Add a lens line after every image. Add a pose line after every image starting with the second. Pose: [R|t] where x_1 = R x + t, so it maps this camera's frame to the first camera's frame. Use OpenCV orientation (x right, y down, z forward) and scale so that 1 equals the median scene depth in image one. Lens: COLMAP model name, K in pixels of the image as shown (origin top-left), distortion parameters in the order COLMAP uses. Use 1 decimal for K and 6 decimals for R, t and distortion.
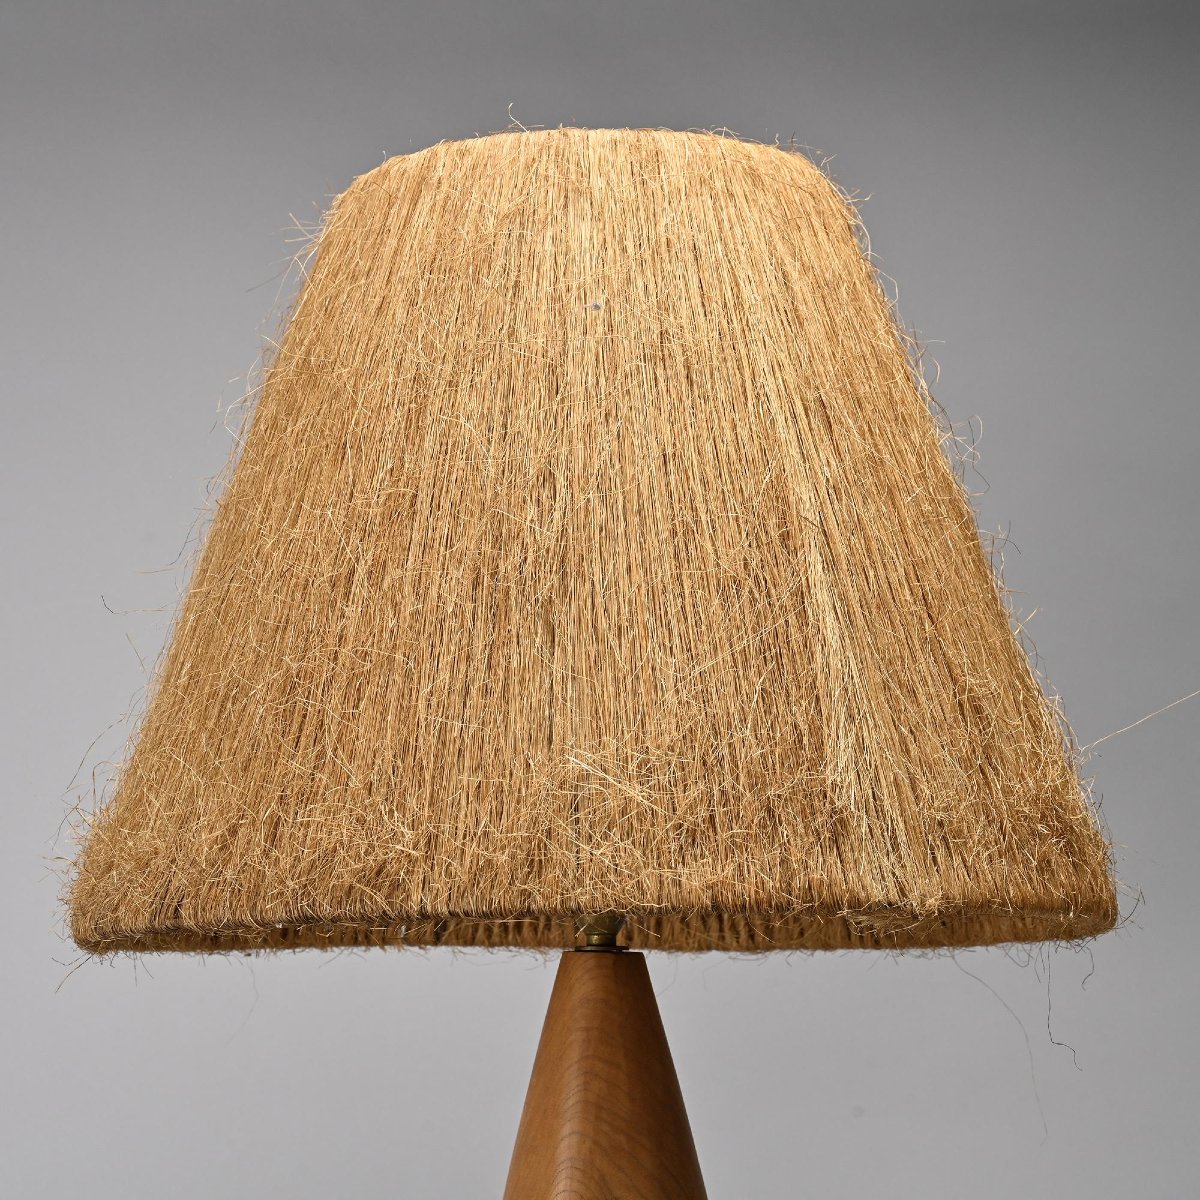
lens RADIAL K [[3282.6, 0, 672.4], [0, 3282.6, 598.9], [0, 0, 1]] dist [0.010655, -0.230587]
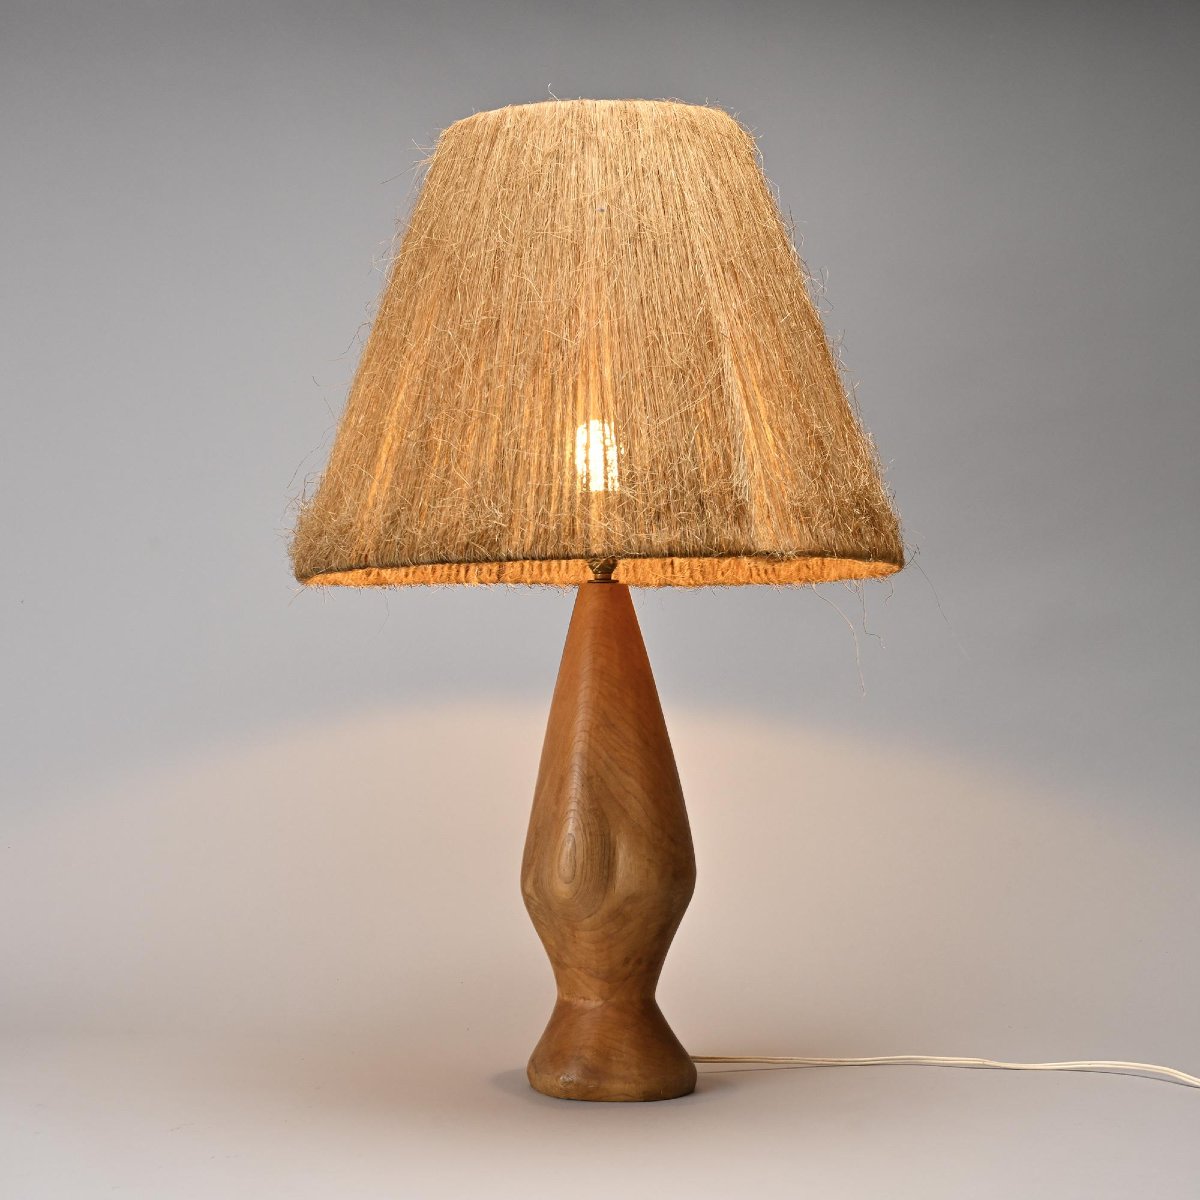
lens RADIAL K [[2897.5, 0, 792.7], [0, 2897.5, 600.6], [0, 0, 1]] dist [-0.301488, -0.079219]
pose [[0.998312, -0.001963, 0.058054, -0.011022], [-0.004052, 0.994641, 0.103309, -0.040945], [-0.057945, -0.103369, 0.992954, -0.524852]]
